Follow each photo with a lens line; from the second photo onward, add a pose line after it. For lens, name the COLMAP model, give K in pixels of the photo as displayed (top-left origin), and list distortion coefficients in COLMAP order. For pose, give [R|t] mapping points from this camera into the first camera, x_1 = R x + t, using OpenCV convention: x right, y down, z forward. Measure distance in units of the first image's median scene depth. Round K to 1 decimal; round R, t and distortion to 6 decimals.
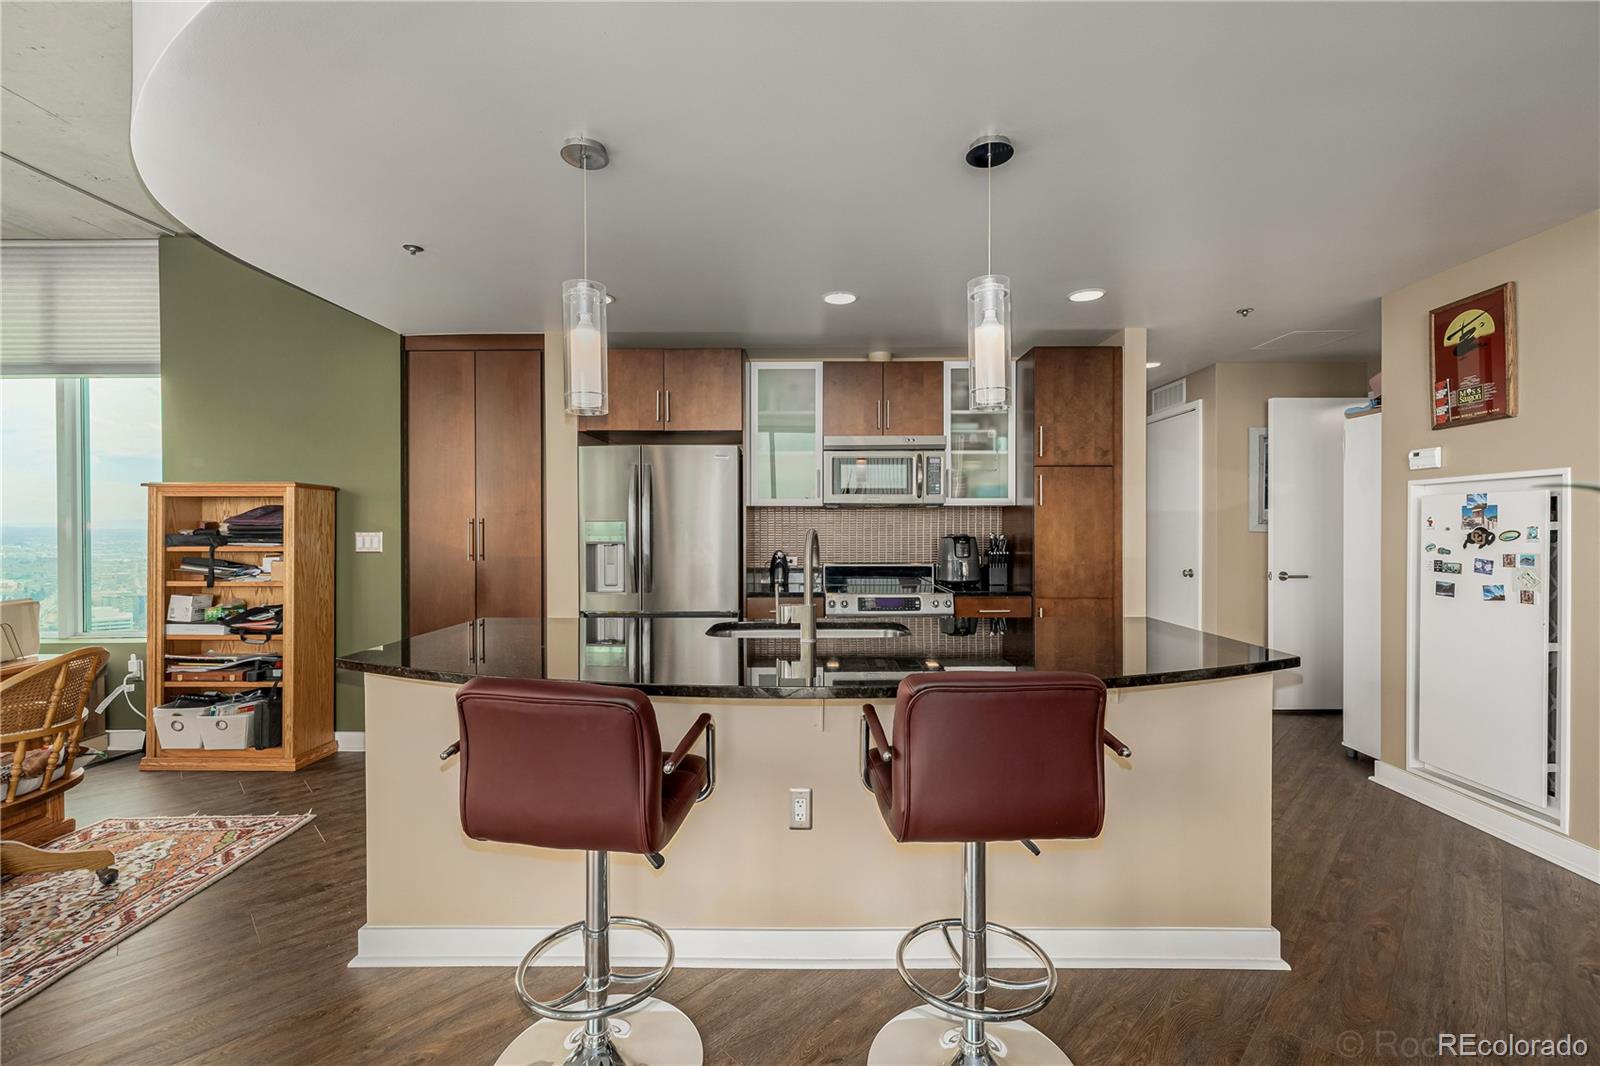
lens RADIAL K [[675.4, 0, 804.4], [0, 675.4, 532.8], [0, 0, 1]] dist [0.000382, 0.000280]
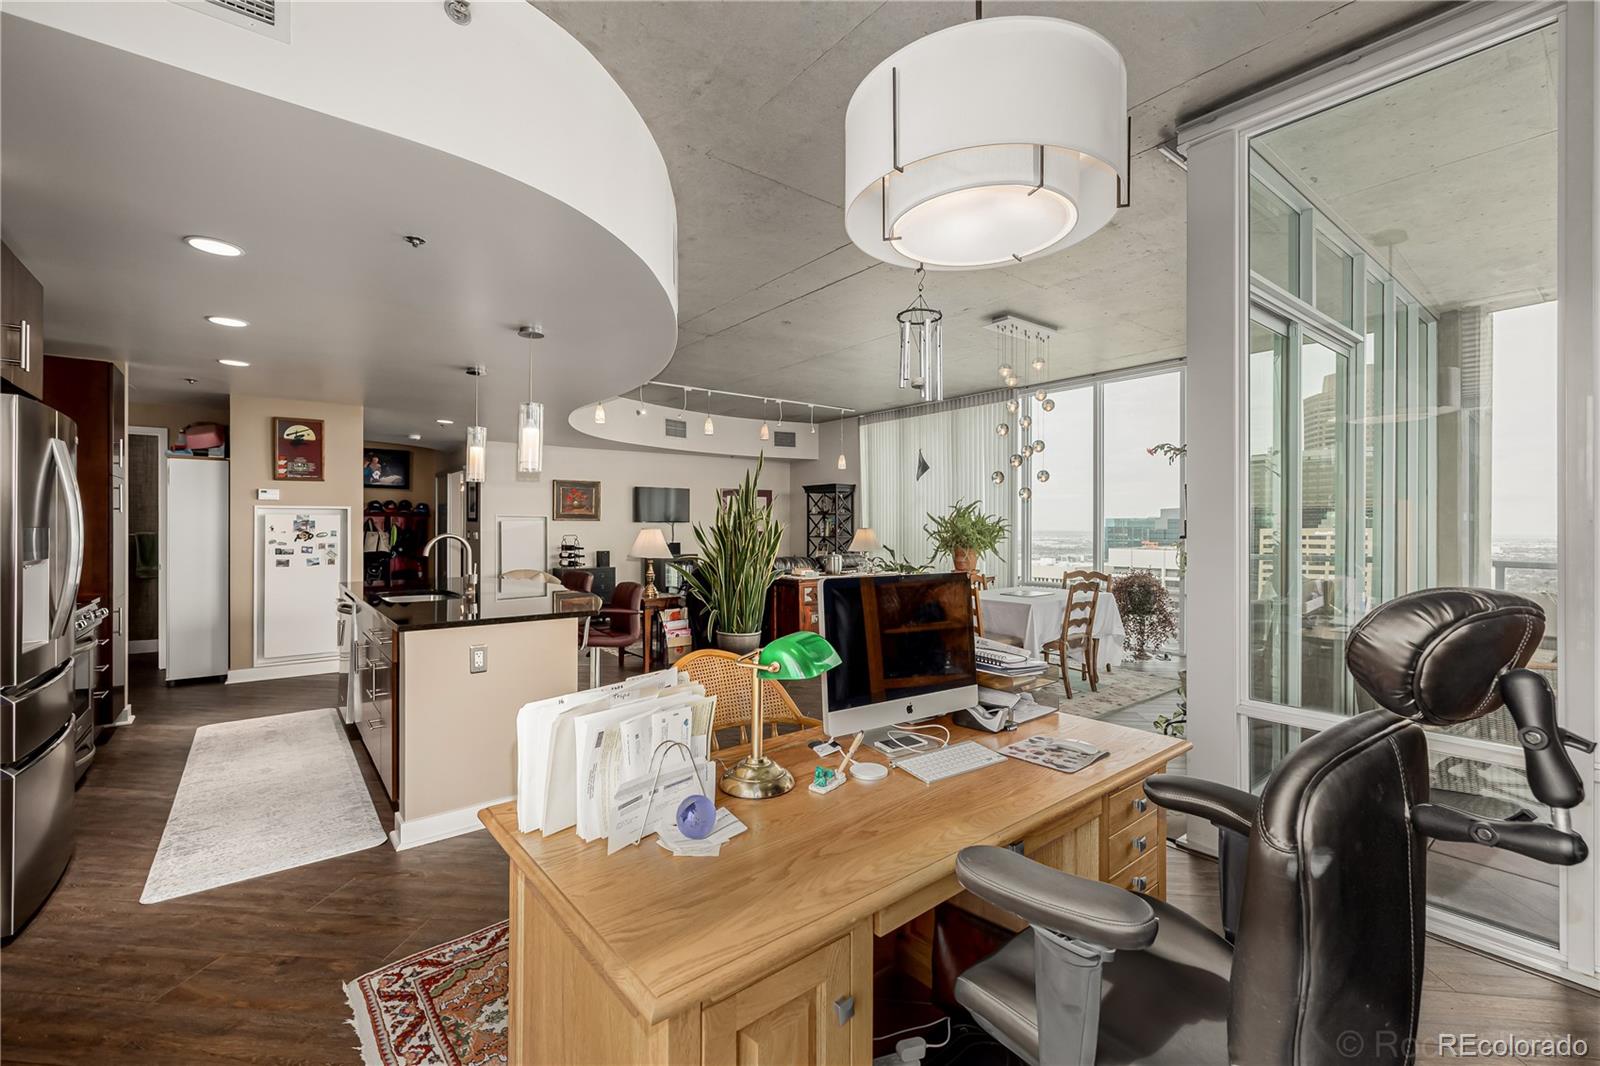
lens RADIAL K [[676.3, 0, 802.9], [0, 676.3, 527.7], [0, 0, 1]] dist [0.000702, 0.000124]
pose [[-0.630238, 0.000803, 0.776401, -1.250805], [0.009676, 0.999930, 0.006821, -0.014355], [-0.776341, 0.011812, -0.630202, 0.888238]]
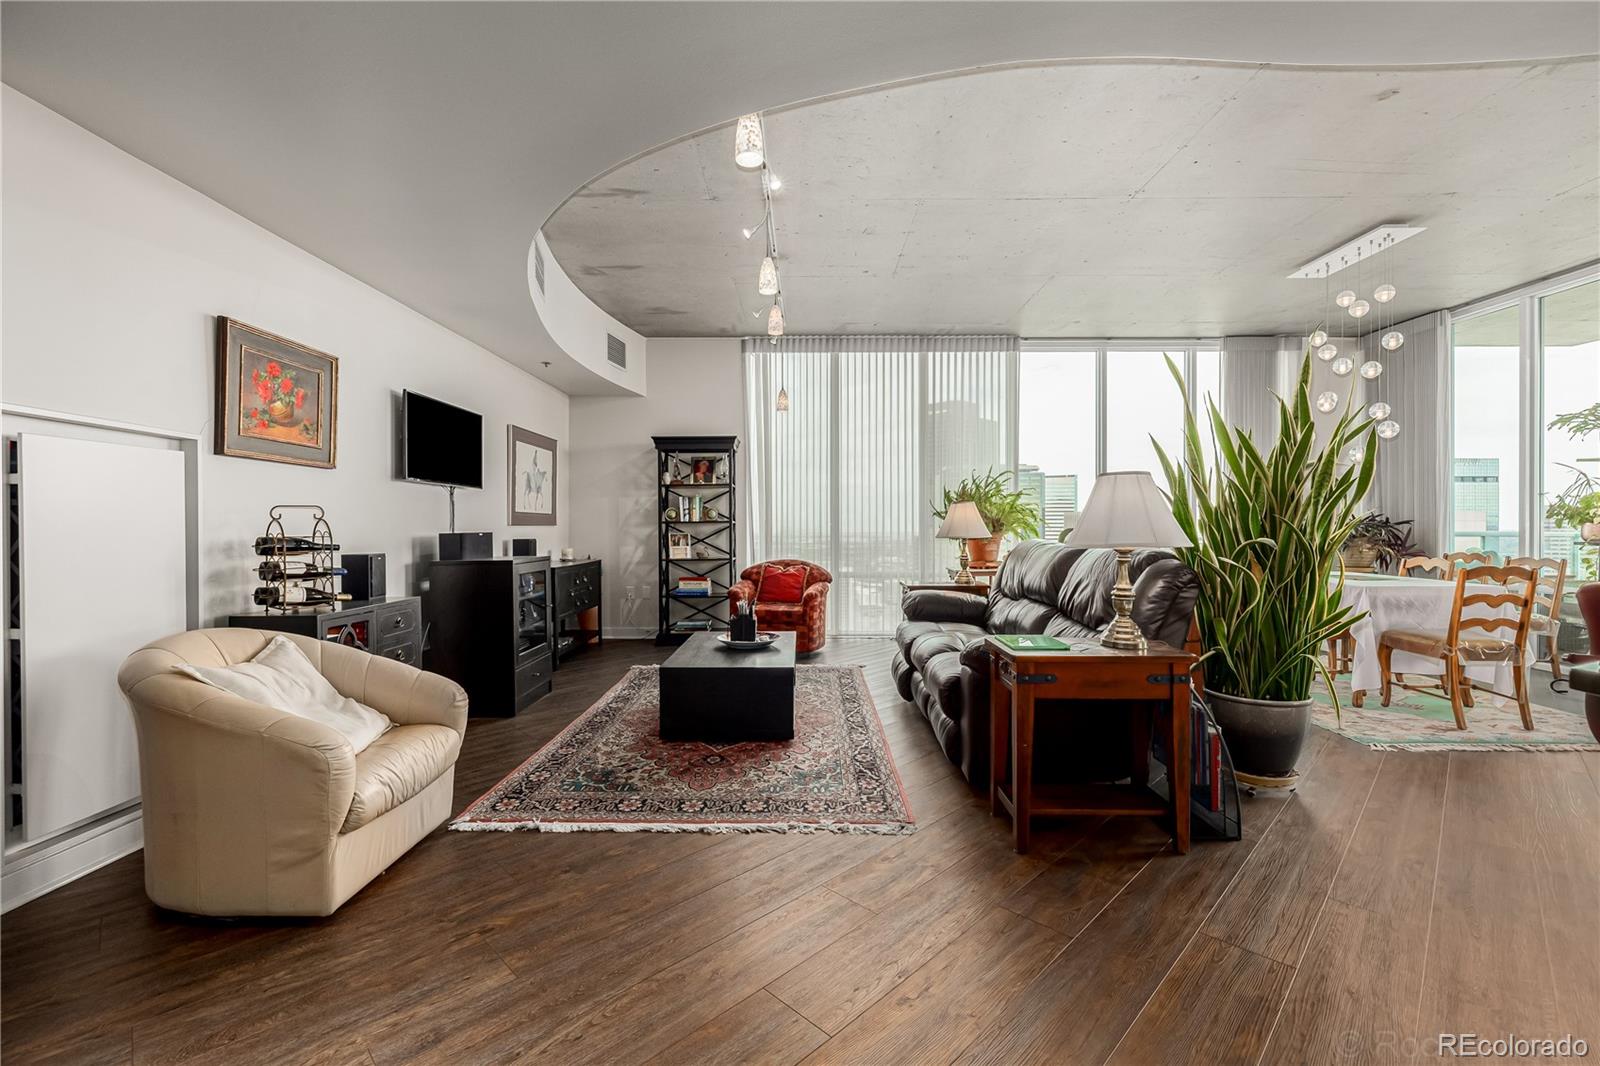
lens RADIAL K [[675.4, 0, 804.4], [0, 675.4, 532.8], [0, 0, 1]] dist [0.000382, 0.000280]
pose [[-0.999949, 0.003574, -0.009423, 0.663463], [0.003396, 0.999818, 0.018752, 0.040852], [0.009488, 0.018719, -0.999780, 0.773564]]
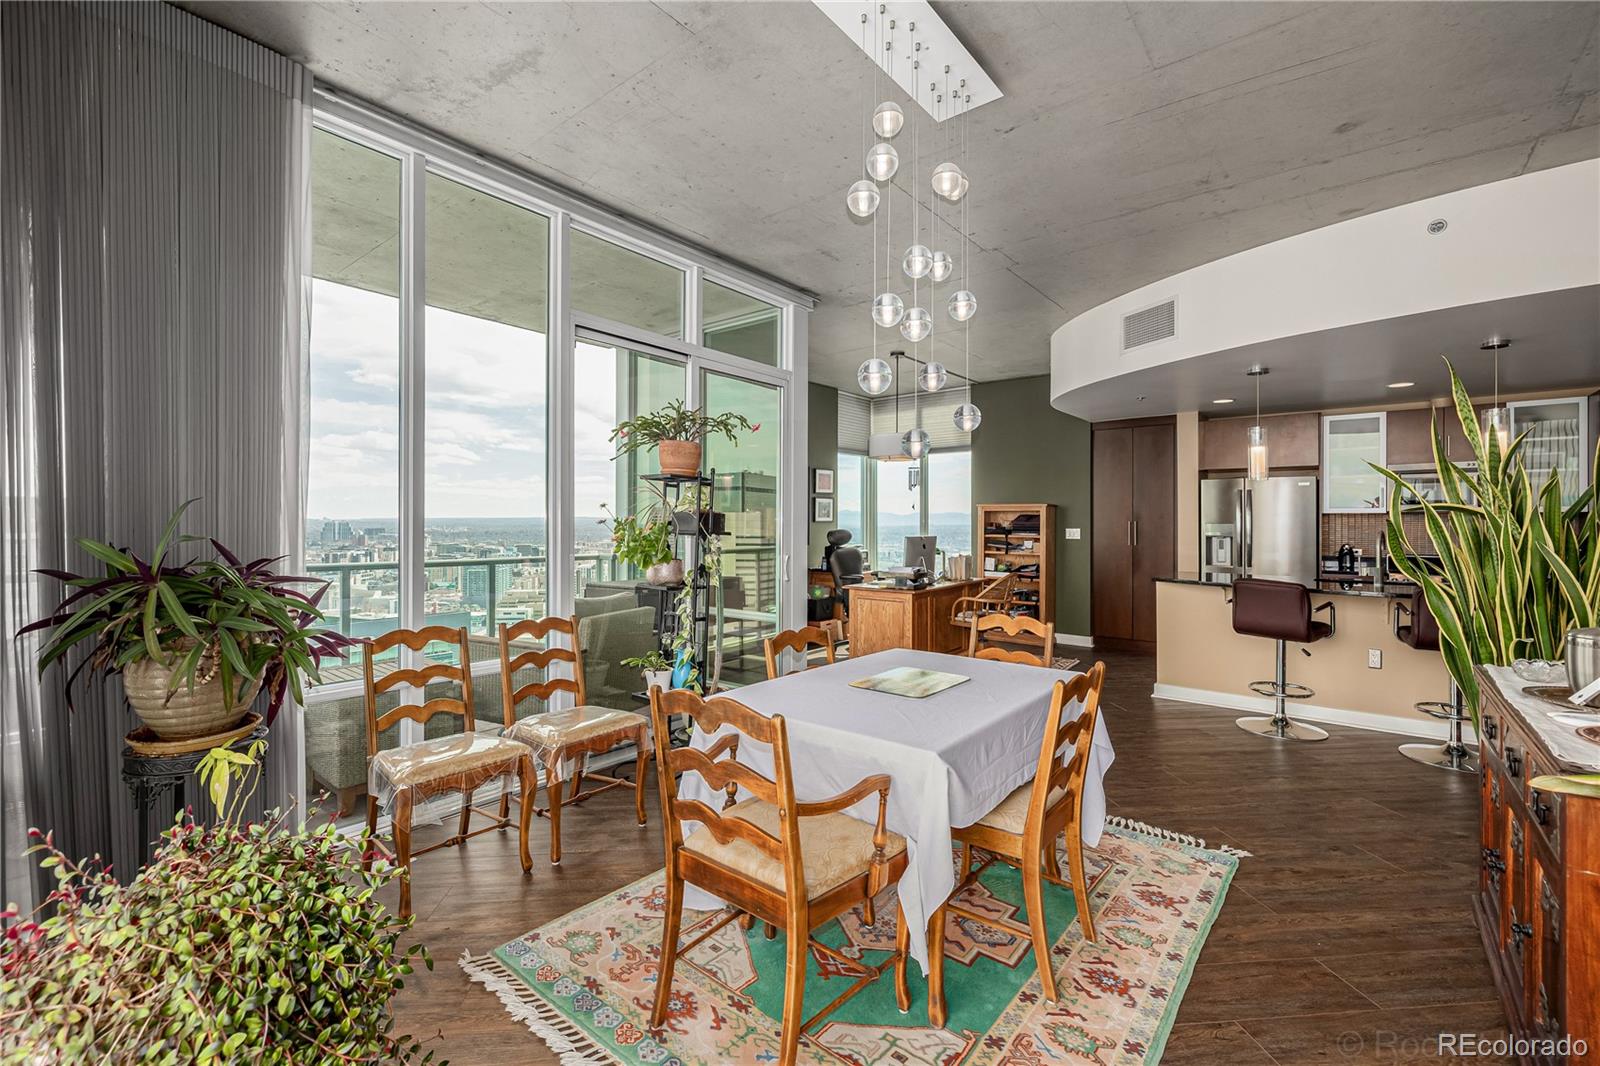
lens RADIAL K [[687.3, 0, 805.1], [0, 687.3, 519.1], [0, 0, 1]] dist [-0.001188, 0.000077]
pose [[0.784517, 0.000490, -0.620107, -0.043298], [-0.010465, 0.999868, -0.012449, 0.003858], [0.620019, 0.016256, 0.784418, -1.061453]]
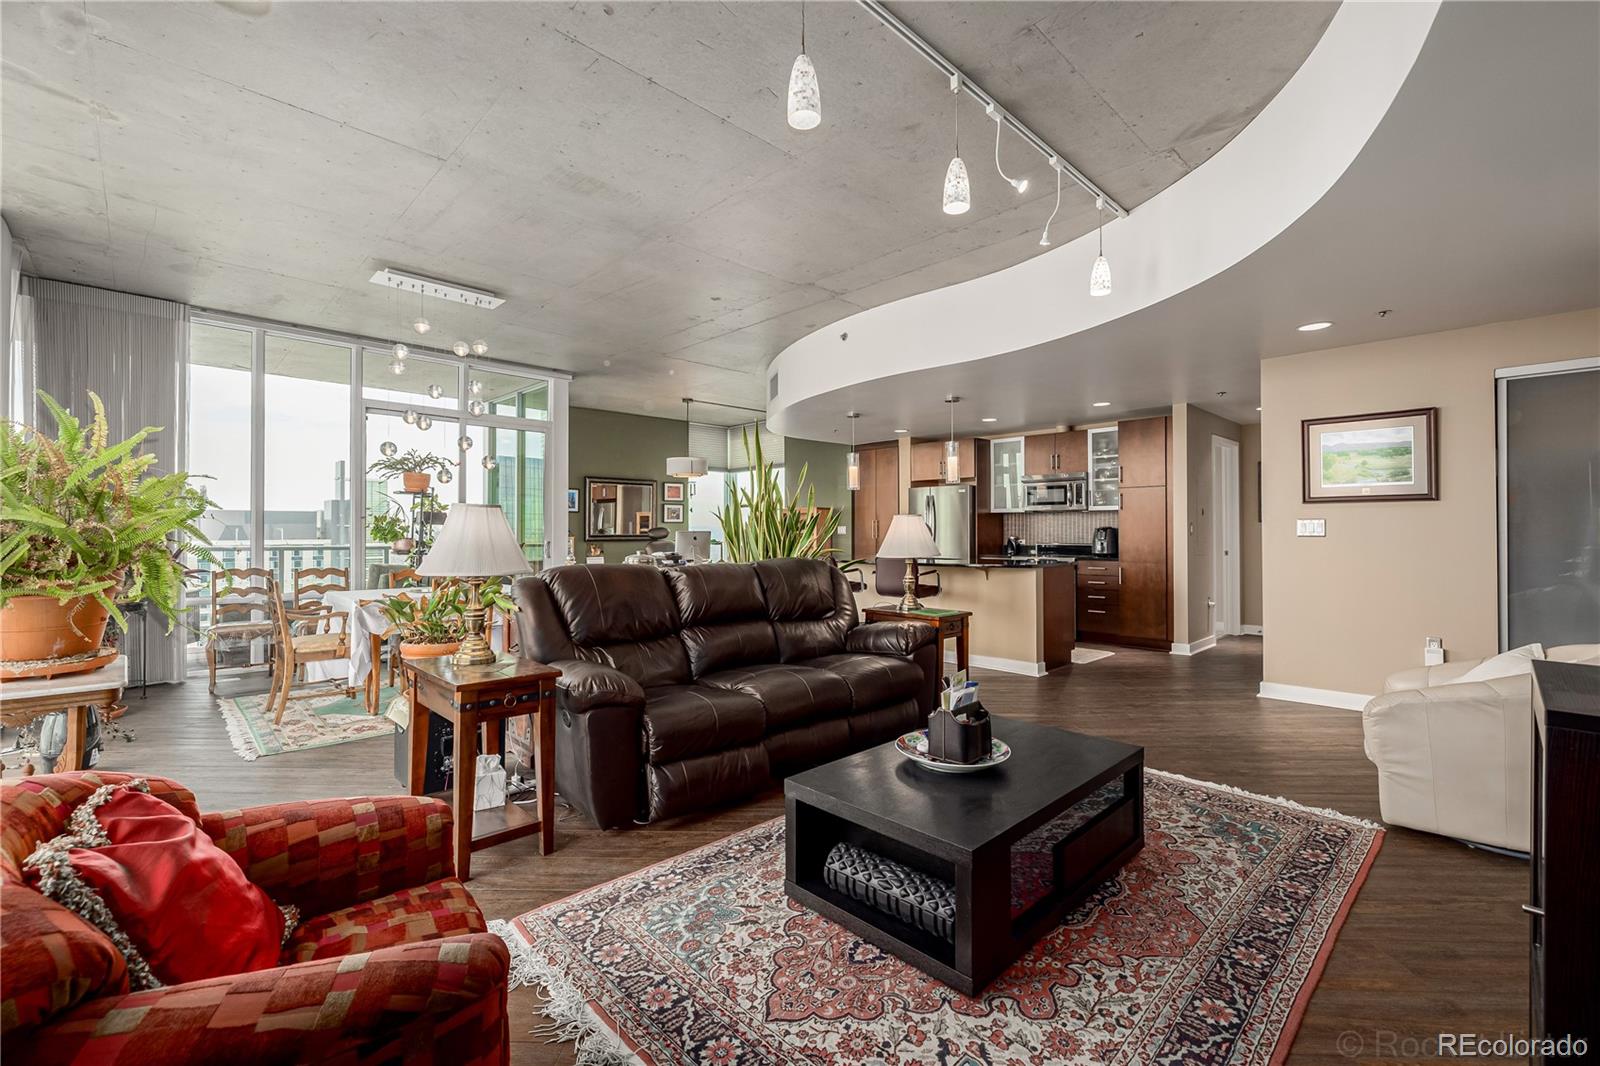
lens RADIAL K [[686.0, 0, 798.8], [0, 686.0, 525.0], [0, 0, 1]] dist [0.000456, -0.000004]
pose [[0.703140, -0.004997, -0.711034, 1.118660], [-0.006944, 0.999879, -0.013893, 0.032944], [0.711018, 0.014706, 0.703020, -0.950804]]
